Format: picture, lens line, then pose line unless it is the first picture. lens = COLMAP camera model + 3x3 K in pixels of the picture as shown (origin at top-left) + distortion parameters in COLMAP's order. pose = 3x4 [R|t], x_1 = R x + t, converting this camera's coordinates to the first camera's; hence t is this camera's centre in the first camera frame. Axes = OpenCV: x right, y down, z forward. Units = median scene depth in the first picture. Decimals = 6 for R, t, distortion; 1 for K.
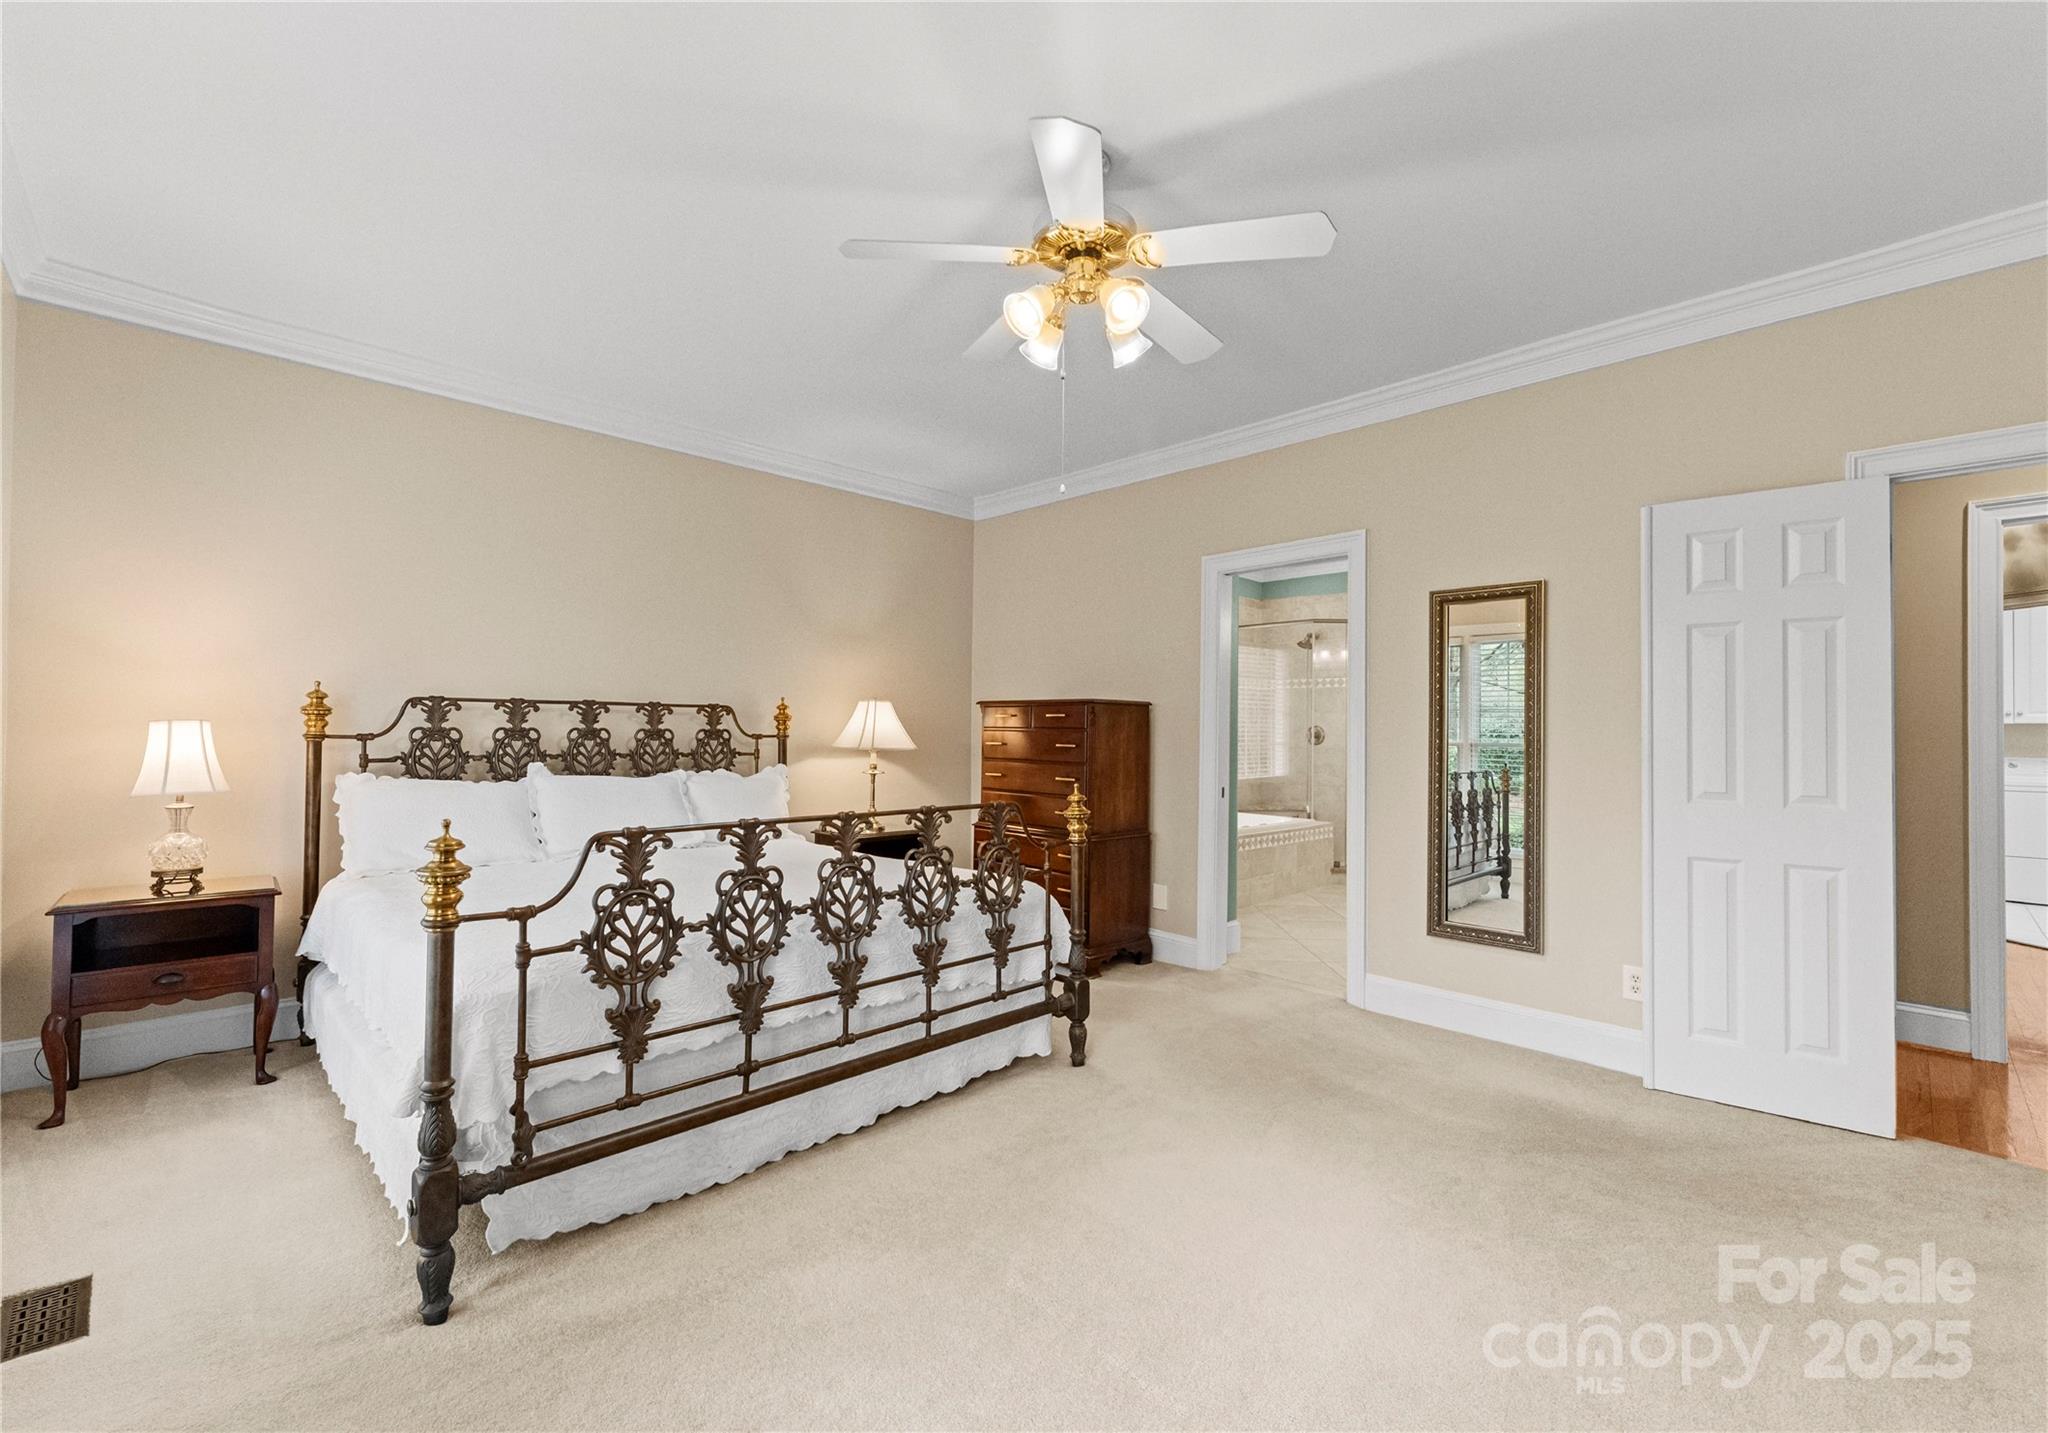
lens RADIAL K [[872.1, 0, 1021.4], [0, 872.1, 728.9], [0, 0, 1]] dist [0.000123, -0.000186]
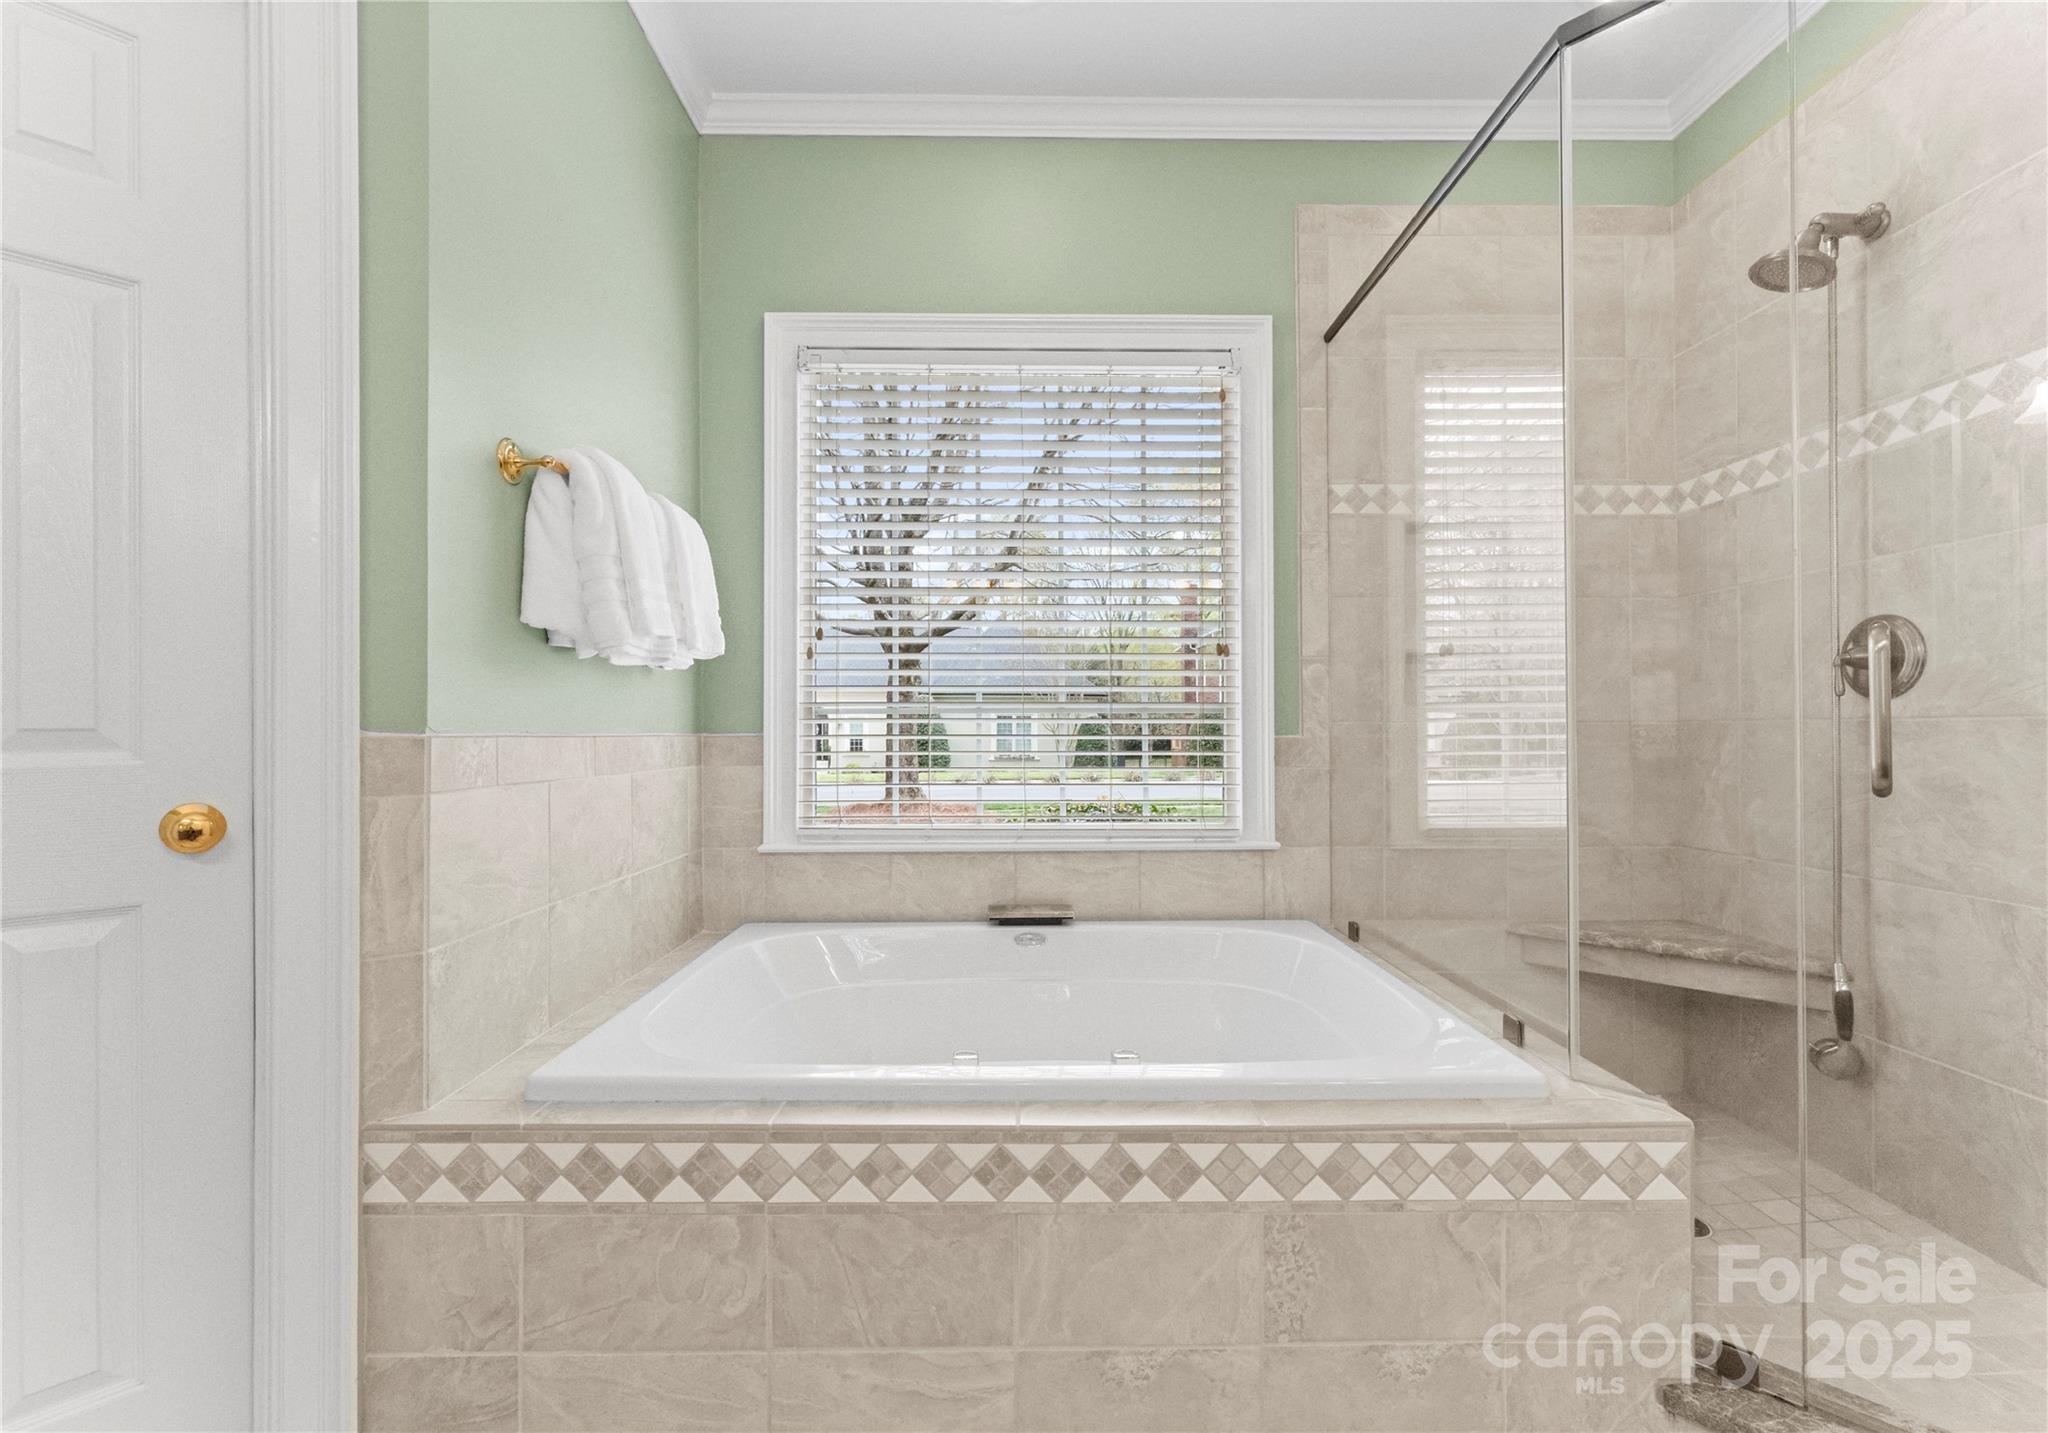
lens RADIAL K [[843.1, 0, 1028.5], [0, 843.1, 729.1], [0, 0, 1]] dist [0.000925, 0.000049]
pose [[0.720293, 0.000483, -0.693670, 0.691429], [-0.000105, 1.000000, 0.000587, 0.053354], [0.693670, -0.000350, 0.720293, 1.444071]]
